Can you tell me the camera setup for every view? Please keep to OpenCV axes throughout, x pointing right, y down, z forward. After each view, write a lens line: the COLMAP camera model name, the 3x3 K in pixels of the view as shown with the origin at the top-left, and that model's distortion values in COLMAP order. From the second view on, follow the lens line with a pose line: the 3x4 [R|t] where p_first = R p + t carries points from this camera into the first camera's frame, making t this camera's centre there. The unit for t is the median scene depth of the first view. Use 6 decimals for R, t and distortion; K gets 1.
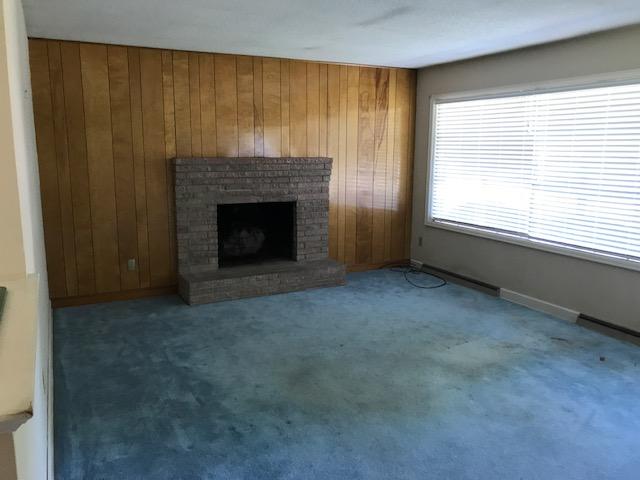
lens RADIAL K [[529.1, 0, 318.4], [0, 529.1, 243.3], [0, 0, 1]] dist [0.017005, -0.039255]
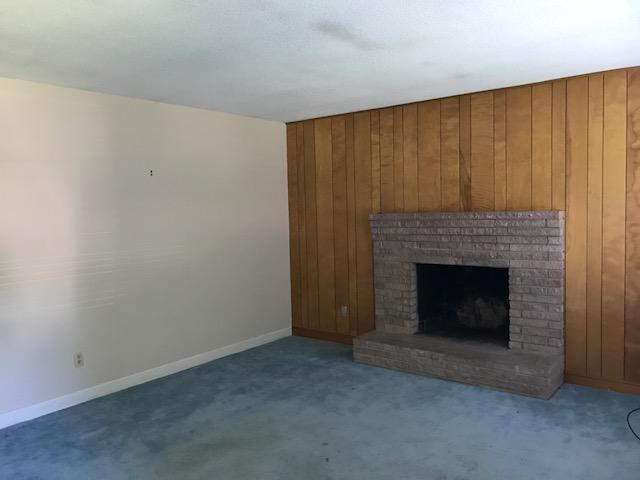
lens RADIAL K [[529.1, 0, 318.6], [0, 529.1, 235.3], [0, 0, 1]] dist [0.017005, -0.039255]
pose [[0.408909, 0.031981, -0.912015, 0.581980], [-0.138260, 0.990020, -0.027274, -0.074088], [0.902041, 0.137248, 0.409250, 0.476969]]
